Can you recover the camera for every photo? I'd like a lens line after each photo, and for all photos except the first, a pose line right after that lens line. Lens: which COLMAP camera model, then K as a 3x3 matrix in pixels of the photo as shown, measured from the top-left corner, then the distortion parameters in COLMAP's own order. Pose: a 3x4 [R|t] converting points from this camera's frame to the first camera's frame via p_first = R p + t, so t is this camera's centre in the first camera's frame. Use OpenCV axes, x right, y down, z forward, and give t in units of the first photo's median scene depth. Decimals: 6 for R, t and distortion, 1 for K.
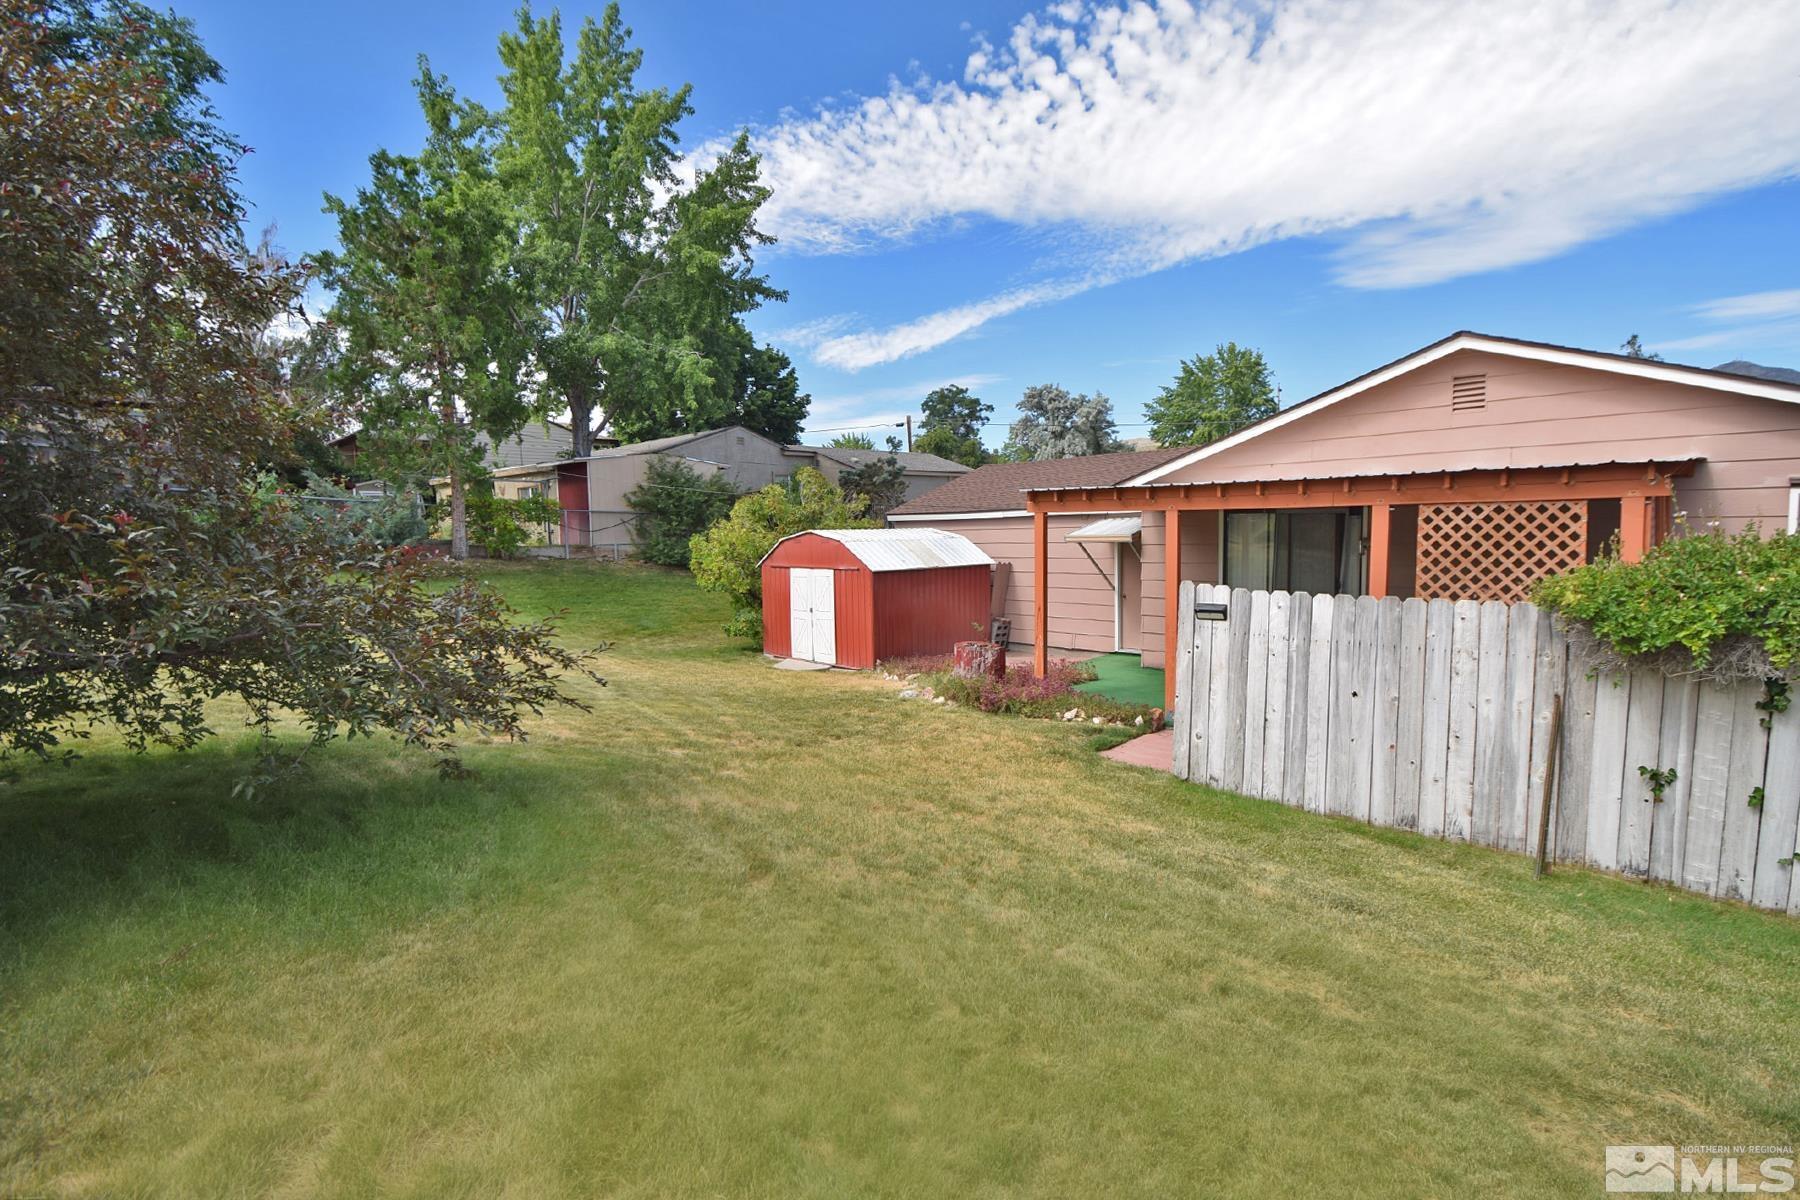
lens RADIAL K [[877.9, 0, 893.0], [0, 877.9, 604.2], [0, 0, 1]] dist [-0.001703, 0.003841]
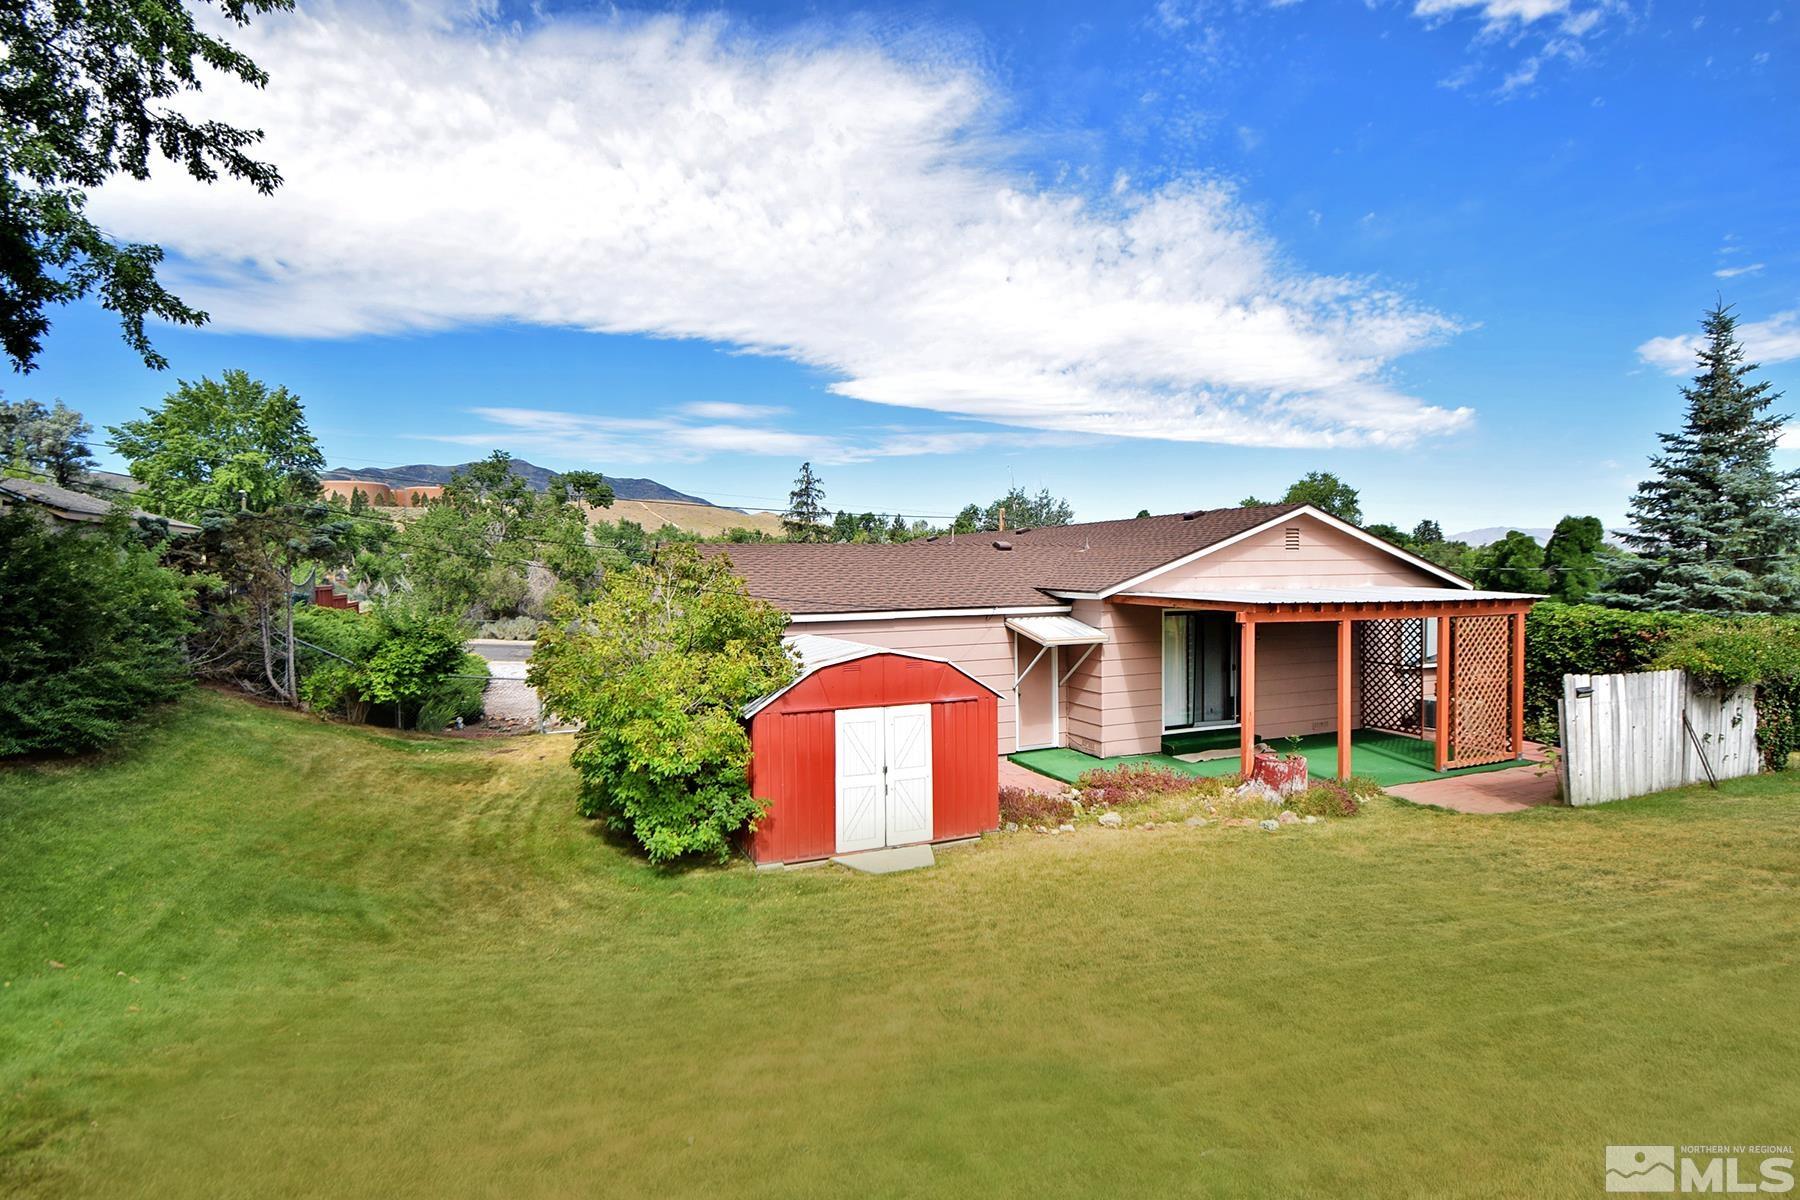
lens RADIAL K [[892.5, 0, 901.7], [0, 892.5, 599.3], [0, 0, 1]] dist [-0.020343, -0.002954]
pose [[0.327394, -0.009115, 0.944844, -0.296250], [0.081767, 0.996476, -0.018719, -0.044087], [-0.941343, 0.083385, 0.326985, 0.314314]]
